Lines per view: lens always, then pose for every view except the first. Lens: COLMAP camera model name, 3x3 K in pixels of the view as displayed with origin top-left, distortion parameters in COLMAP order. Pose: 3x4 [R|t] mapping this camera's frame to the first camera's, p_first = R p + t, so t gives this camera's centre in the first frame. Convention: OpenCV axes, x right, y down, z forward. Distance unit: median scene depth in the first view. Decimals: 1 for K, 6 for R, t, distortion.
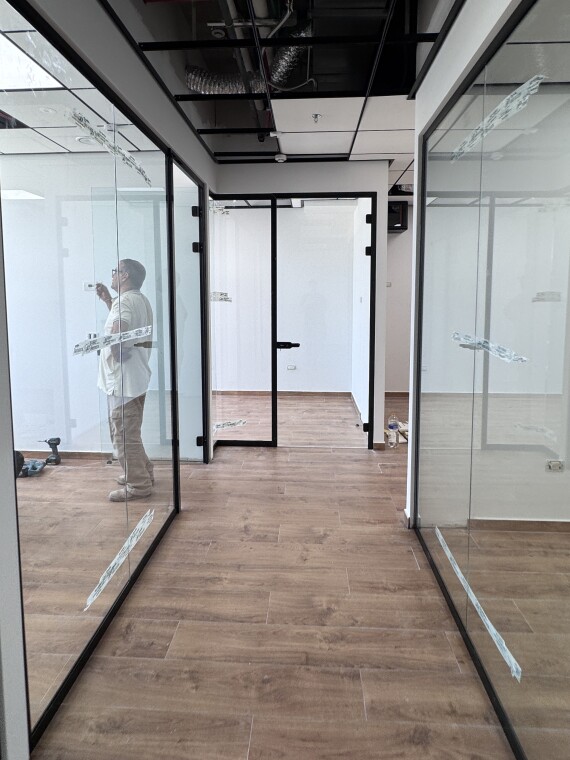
lens RADIAL K [[467.4, 0, 282.4], [0, 467.4, 333.9], [0, 0, 1]] dist [0.000935, 0.001673]
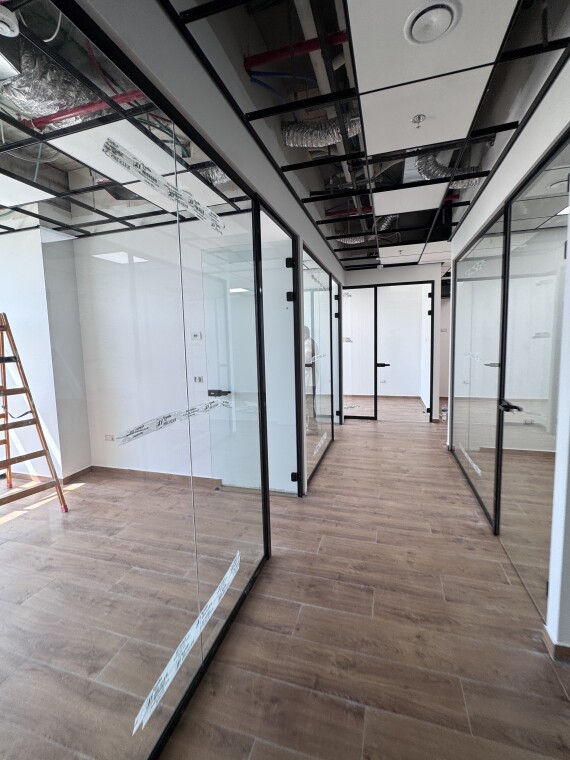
lens RADIAL K [[337.3, 0, 285.1], [0, 337.3, 371.6], [0, 0, 1]] dist [-0.001358, 0.000049]
pose [[0.970942, -0.000968, -0.239314, -0.059825], [0.003911, 0.999922, 0.011822, 0.041761], [0.239284, -0.012415, 0.970870, -0.508577]]
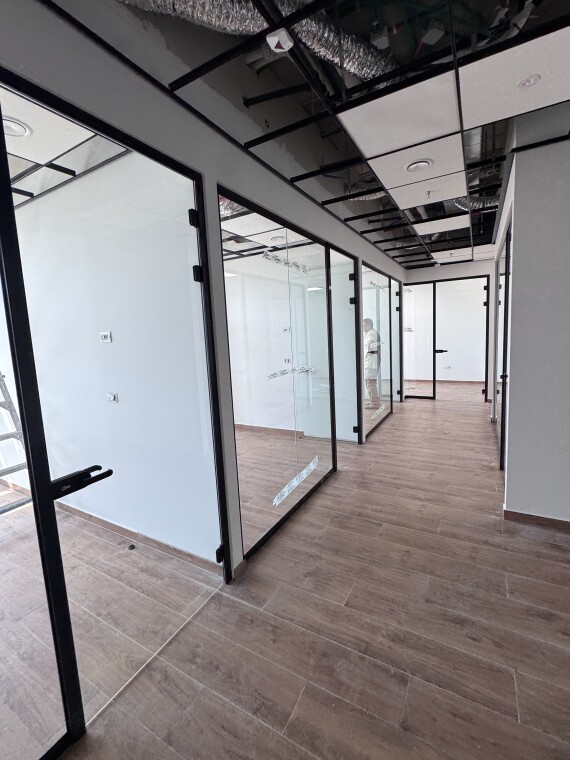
lens RADIAL K [[337.3, 0, 285.1], [0, 337.3, 371.6], [0, 0, 1]] dist [-0.001358, 0.000049]
pose [[0.896293, 0.008897, -0.443372, 0.070638], [0.008632, 0.999259, 0.037503, 0.067345], [0.443377, -0.037441, 0.895553, -0.871721]]
